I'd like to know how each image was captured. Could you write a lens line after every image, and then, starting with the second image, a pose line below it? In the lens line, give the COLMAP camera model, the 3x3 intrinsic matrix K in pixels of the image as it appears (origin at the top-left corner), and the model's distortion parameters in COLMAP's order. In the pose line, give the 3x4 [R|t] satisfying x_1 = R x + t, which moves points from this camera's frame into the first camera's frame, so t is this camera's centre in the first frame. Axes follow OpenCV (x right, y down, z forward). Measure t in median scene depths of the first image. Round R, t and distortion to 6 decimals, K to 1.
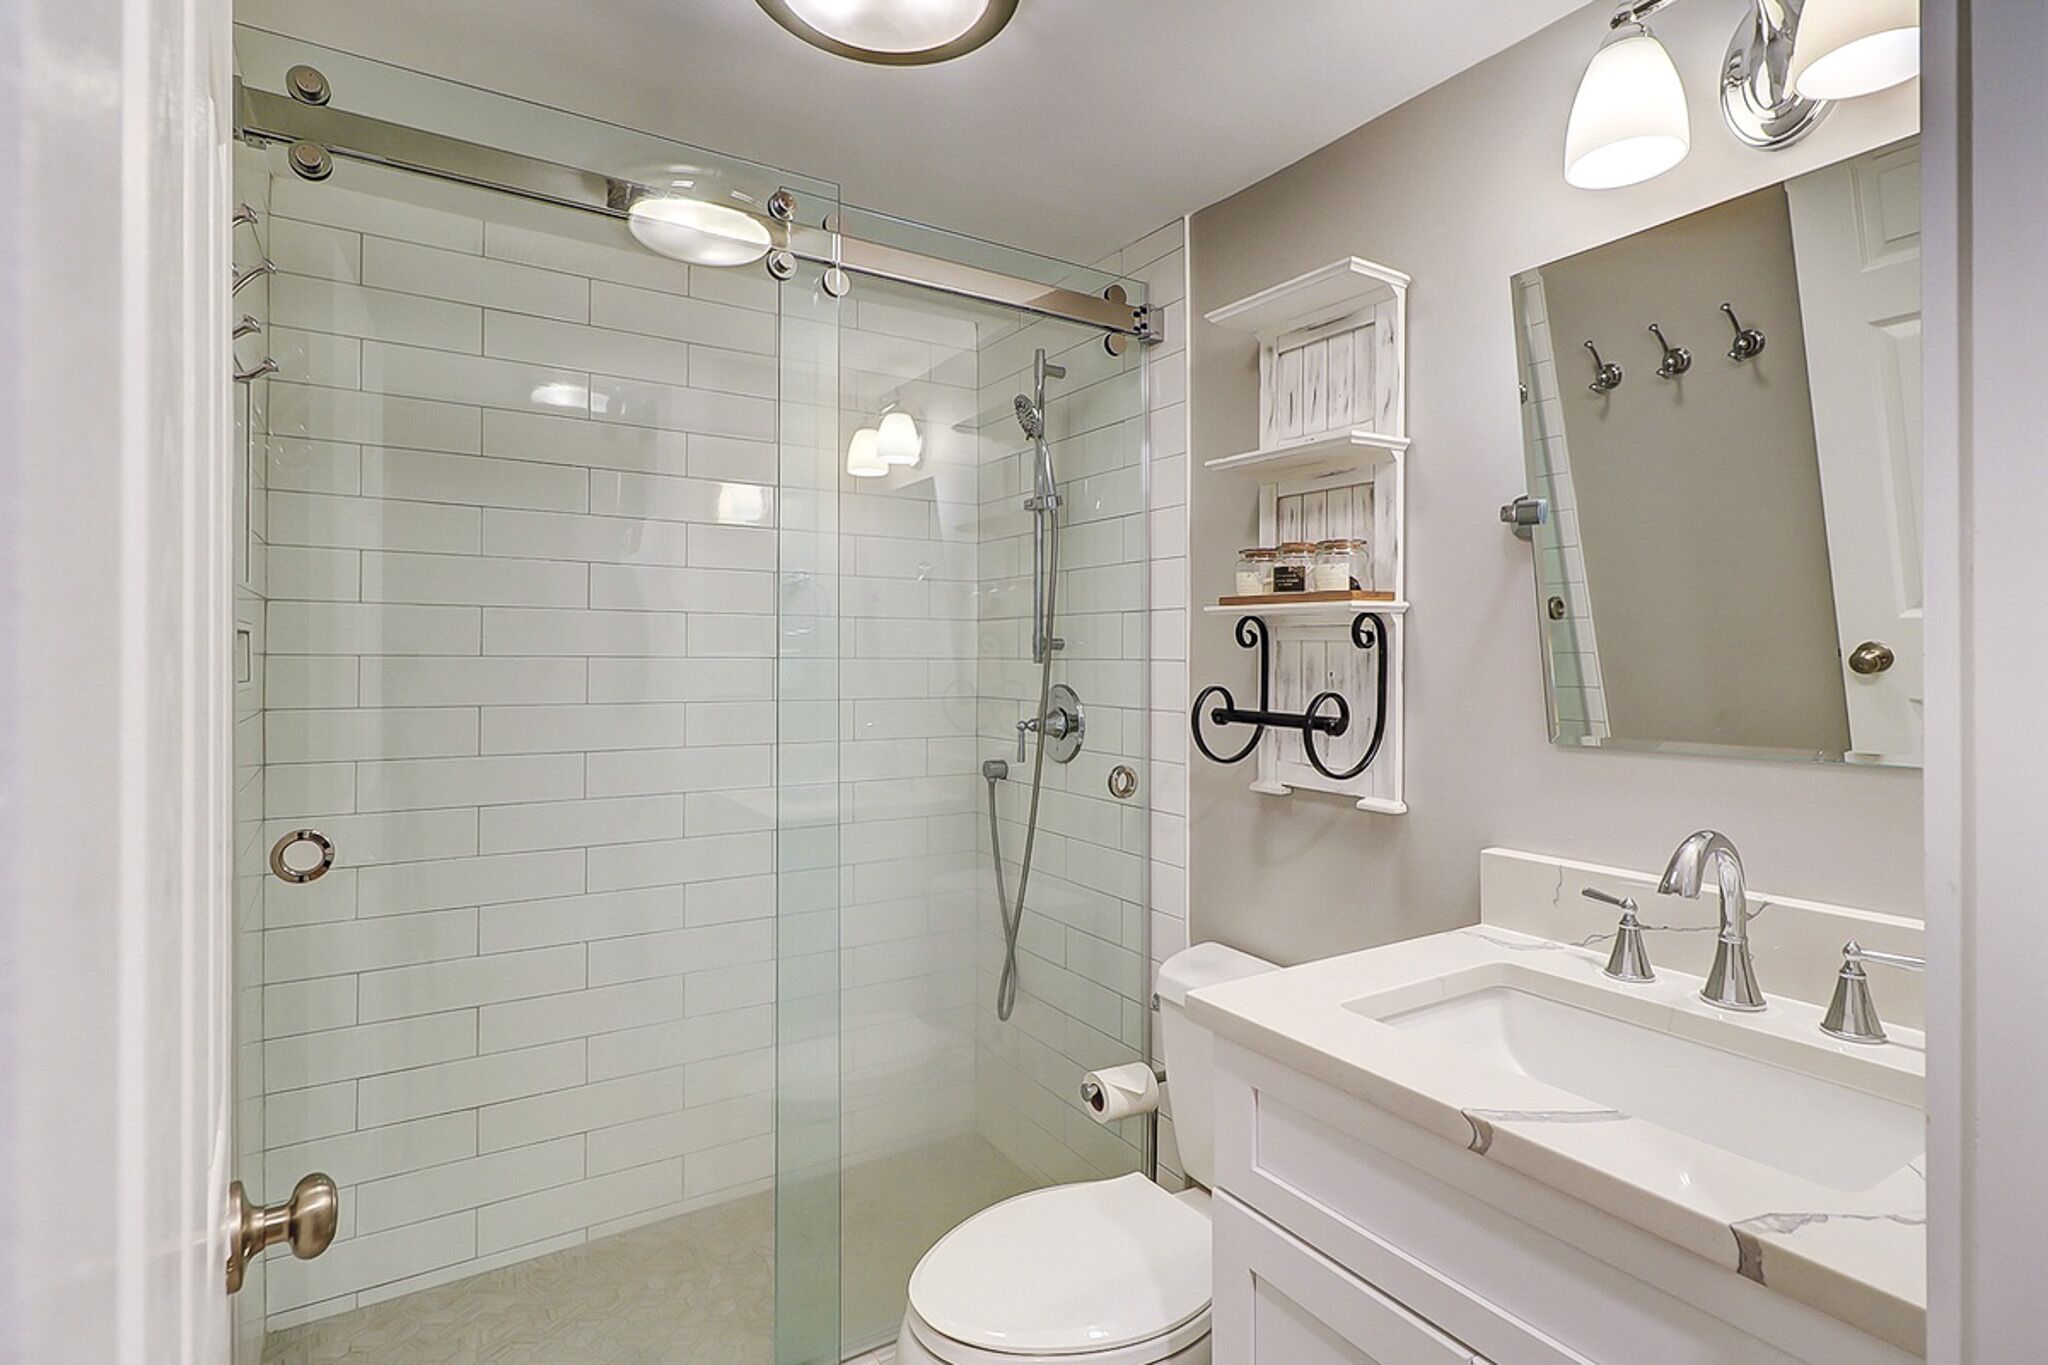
lens RADIAL K [[981.2, 0, 988.1], [0, 981.2, 651.5], [0, 0, 1]] dist [-0.001655, 0.004307]
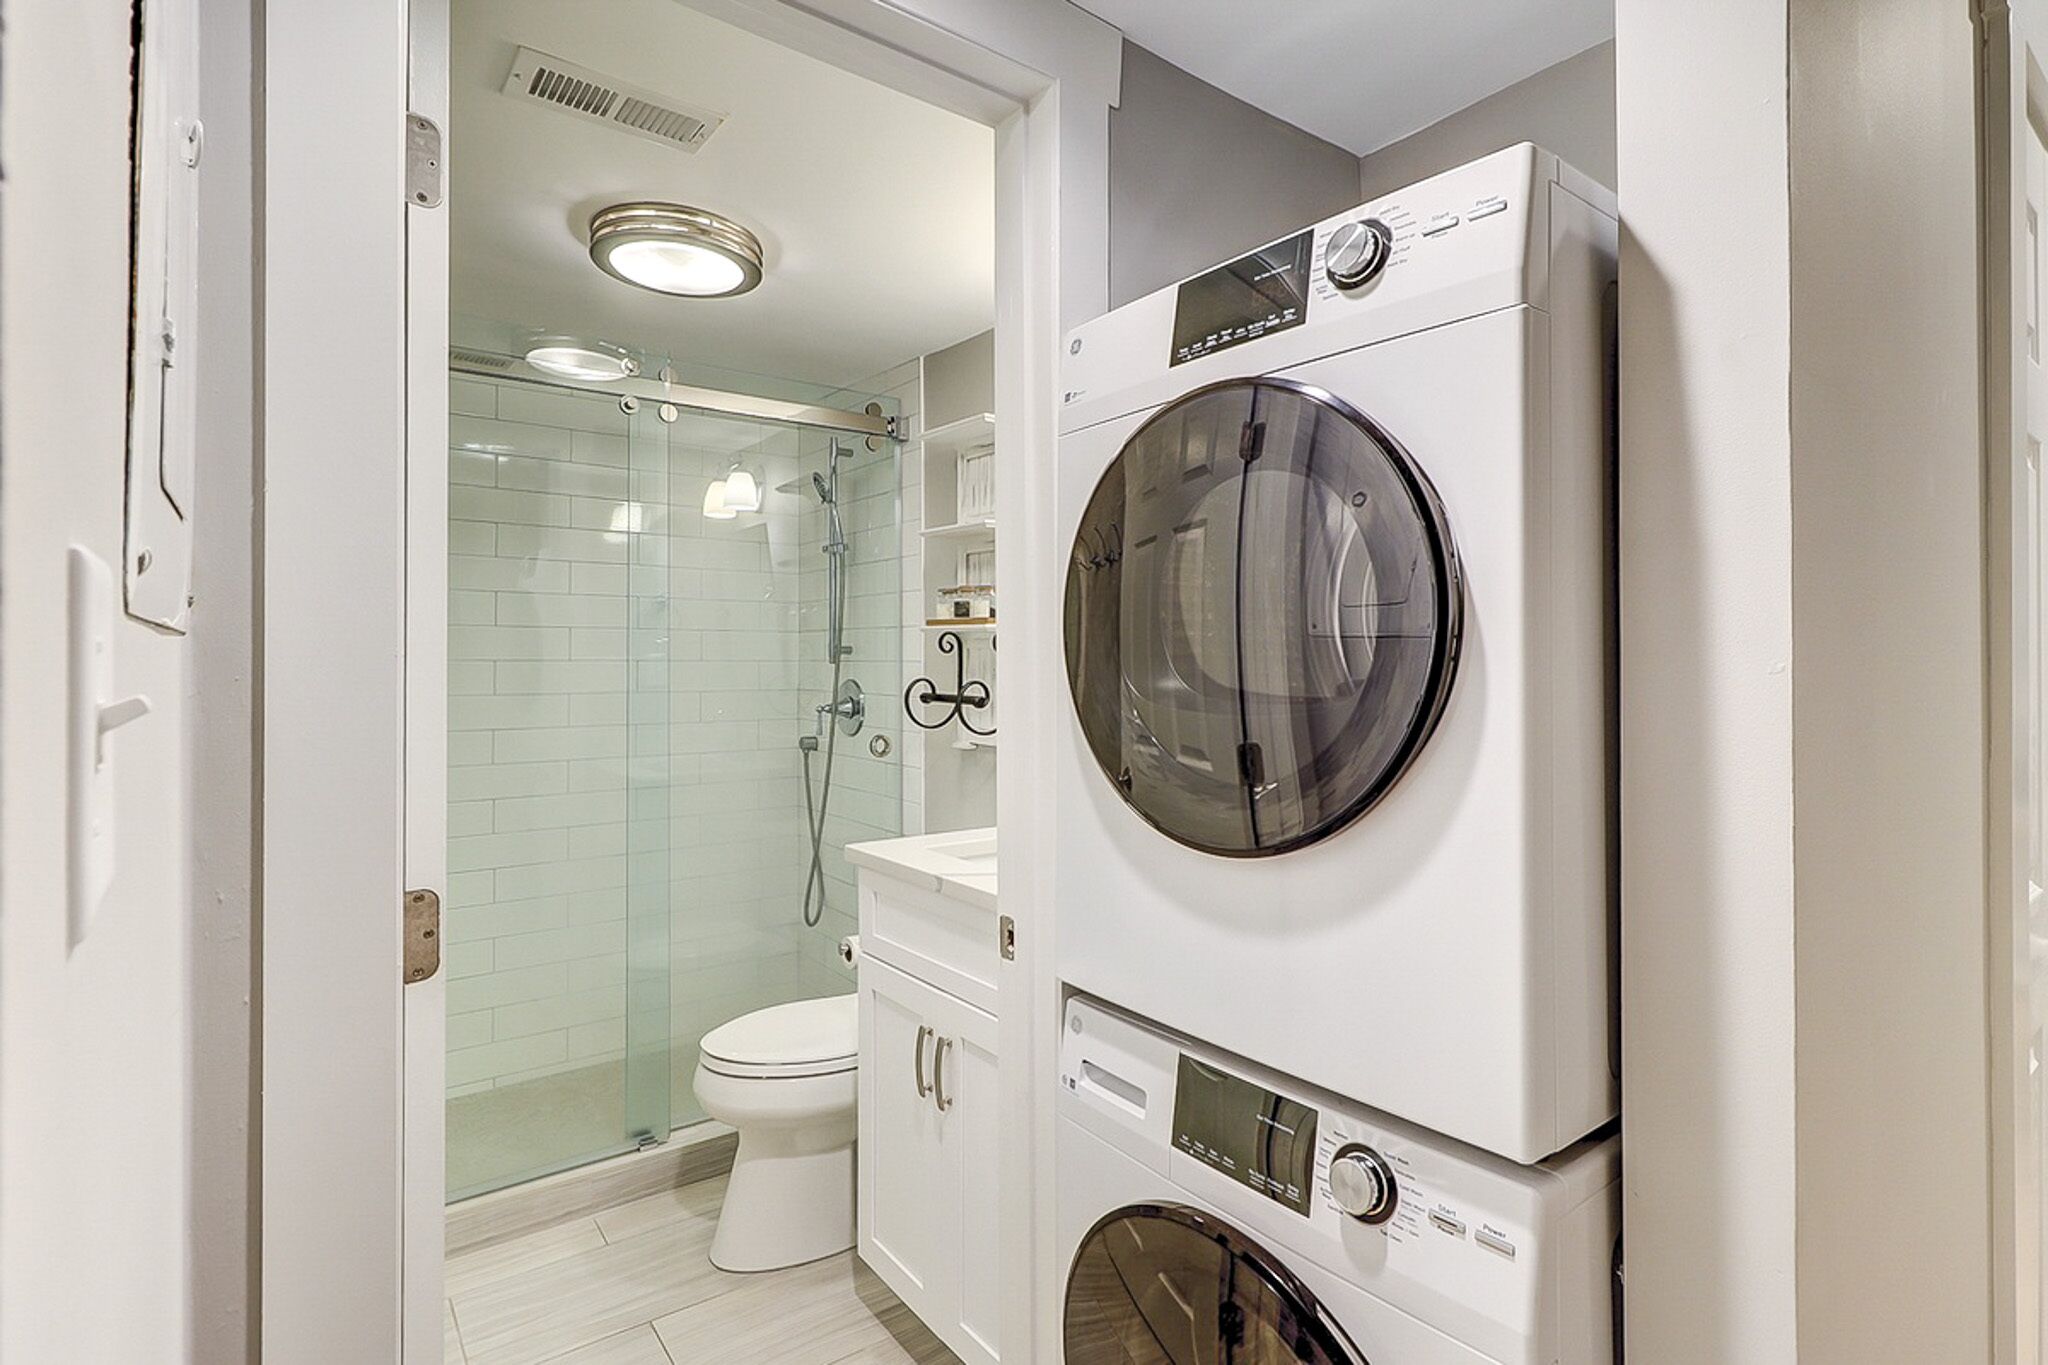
lens RADIAL K [[981.2, 0, 988.1], [0, 981.2, 651.5], [0, 0, 1]] dist [-0.001655, 0.004307]
pose [[0.996171, -0.002462, 0.087390, 0.167932], [0.002655, 0.999994, -0.002090, -0.002371], [-0.087384, 0.002314, 0.996172, -0.448710]]
